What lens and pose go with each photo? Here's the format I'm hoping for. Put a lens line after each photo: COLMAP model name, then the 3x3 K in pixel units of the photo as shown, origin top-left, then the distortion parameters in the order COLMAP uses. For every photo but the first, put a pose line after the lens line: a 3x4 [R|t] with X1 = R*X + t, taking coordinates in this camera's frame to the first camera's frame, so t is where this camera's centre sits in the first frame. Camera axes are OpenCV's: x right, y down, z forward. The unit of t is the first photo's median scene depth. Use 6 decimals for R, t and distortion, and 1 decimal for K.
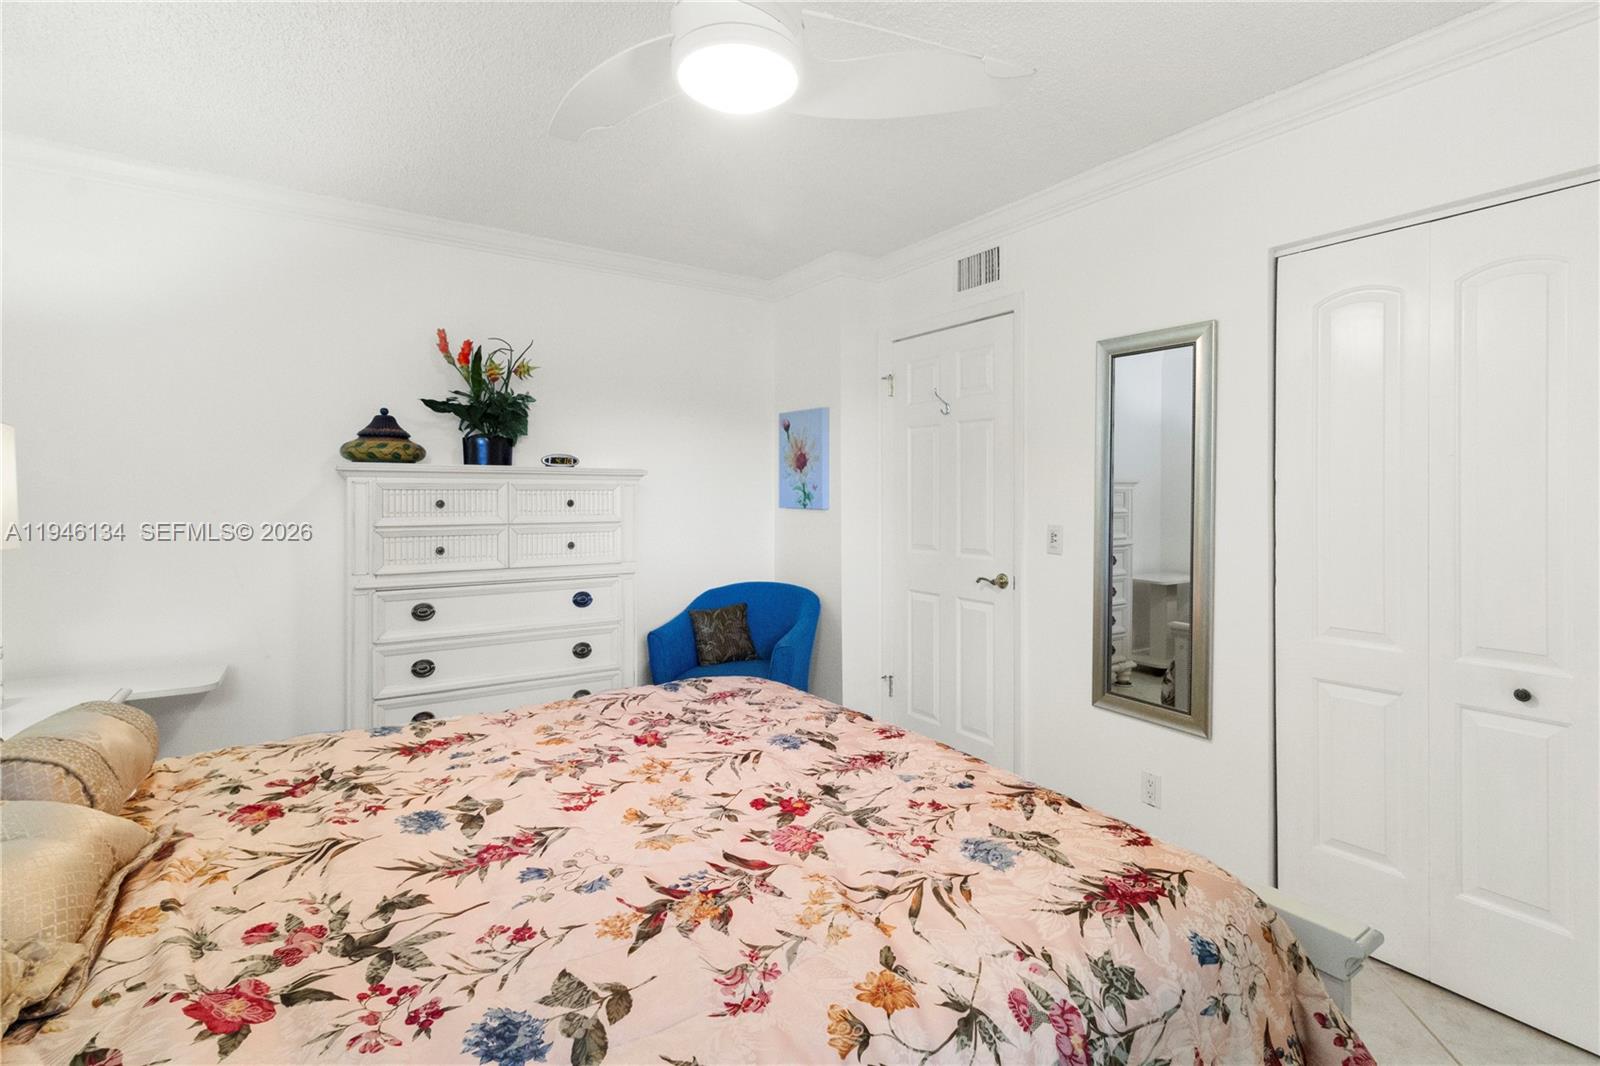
lens RADIAL K [[739.5, 0, 803.9], [0, 739.5, 499.4], [0, 0, 1]] dist [0.009989, -0.002124]
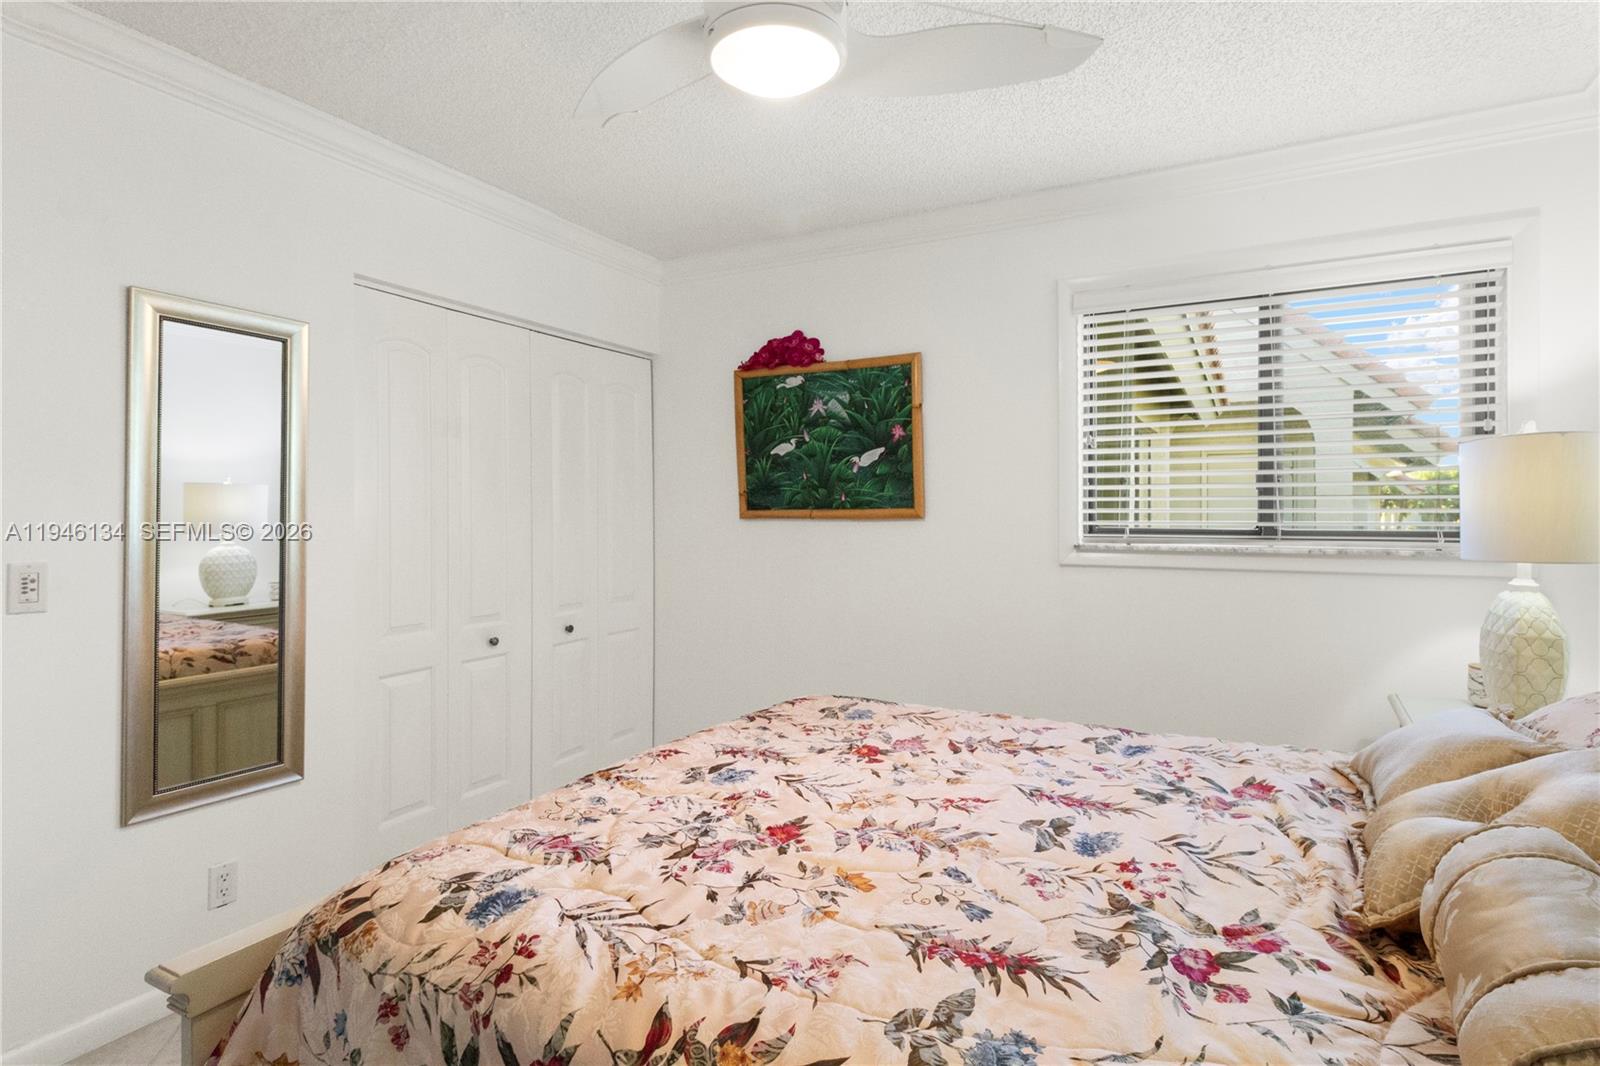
lens RADIAL K [[815.6, 0, 826.5], [0, 815.6, 510.4], [0, 0, 1]] dist [0.002065, 0.000457]
pose [[-0.475070, 0.001346, 0.879947, -1.049828], [0.008498, 0.999959, 0.003059, -0.009273], [-0.879907, 0.008931, -0.475062, 1.479015]]
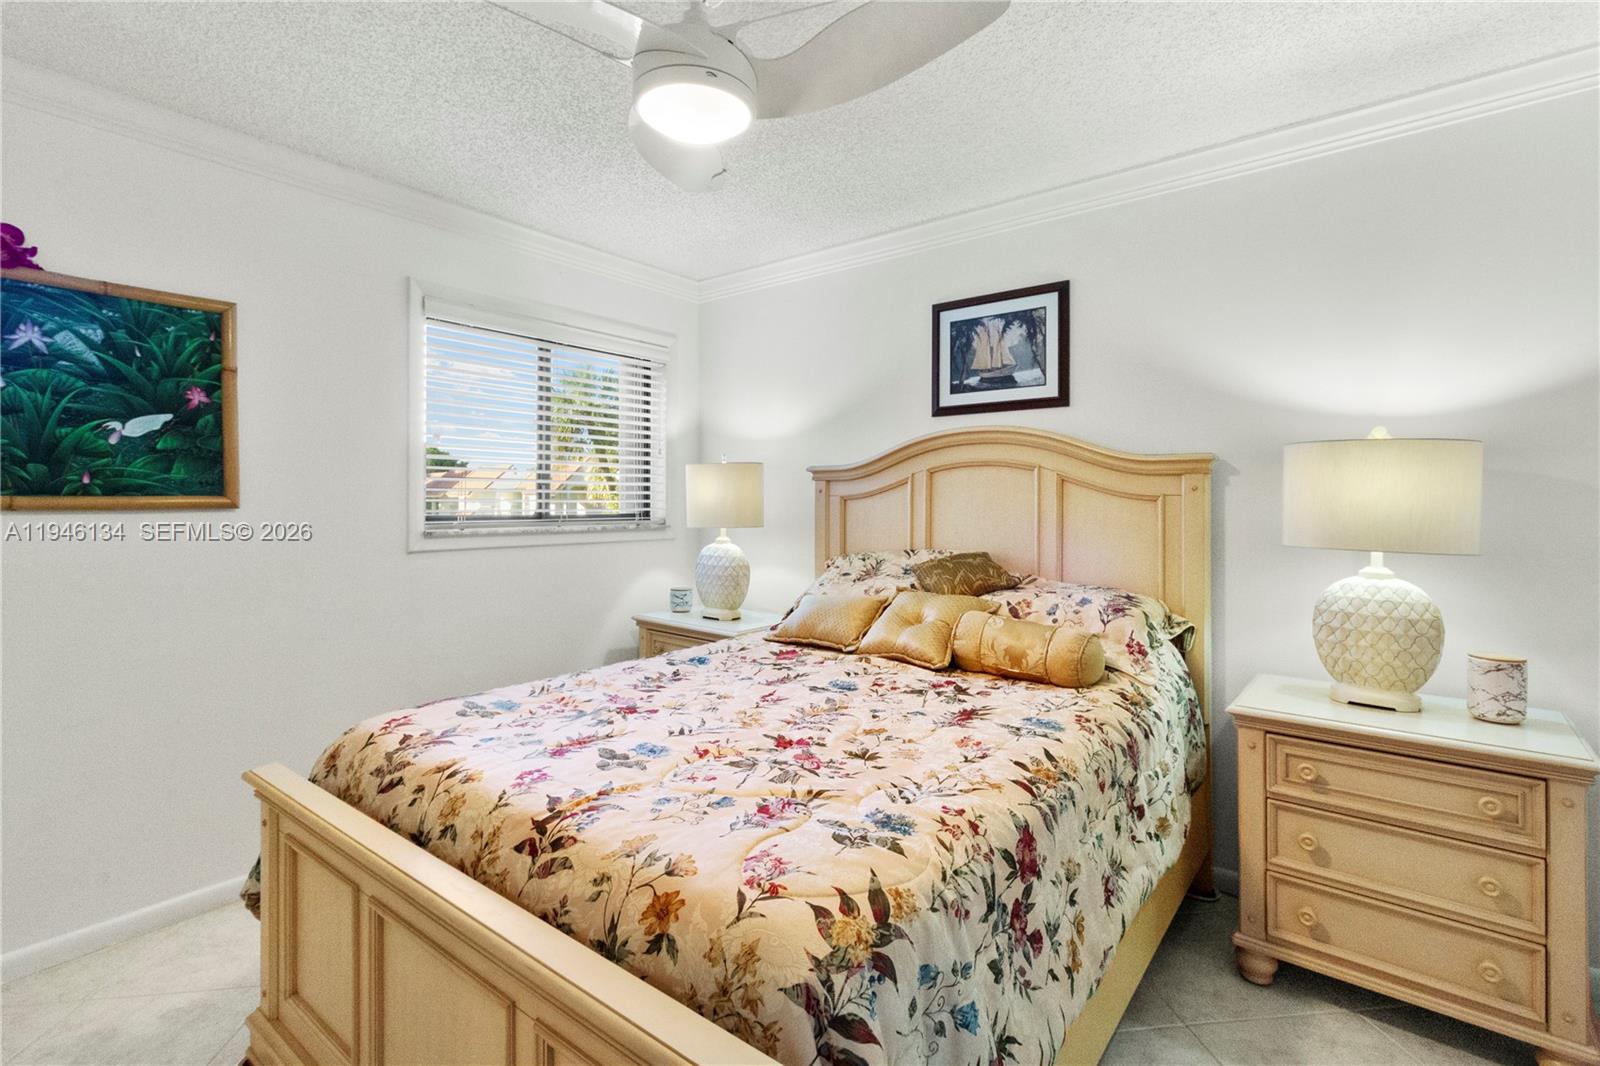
lens RADIAL K [[739.5, 0, 801.4], [0, 739.5, 497.2], [0, 0, 1]] dist [0.009989, -0.002124]
pose [[-0.951098, -0.004310, -0.308861, 0.098513], [-0.004994, 0.999987, 0.001425, -0.011958], [0.308850, 0.002898, -0.951106, 2.139930]]
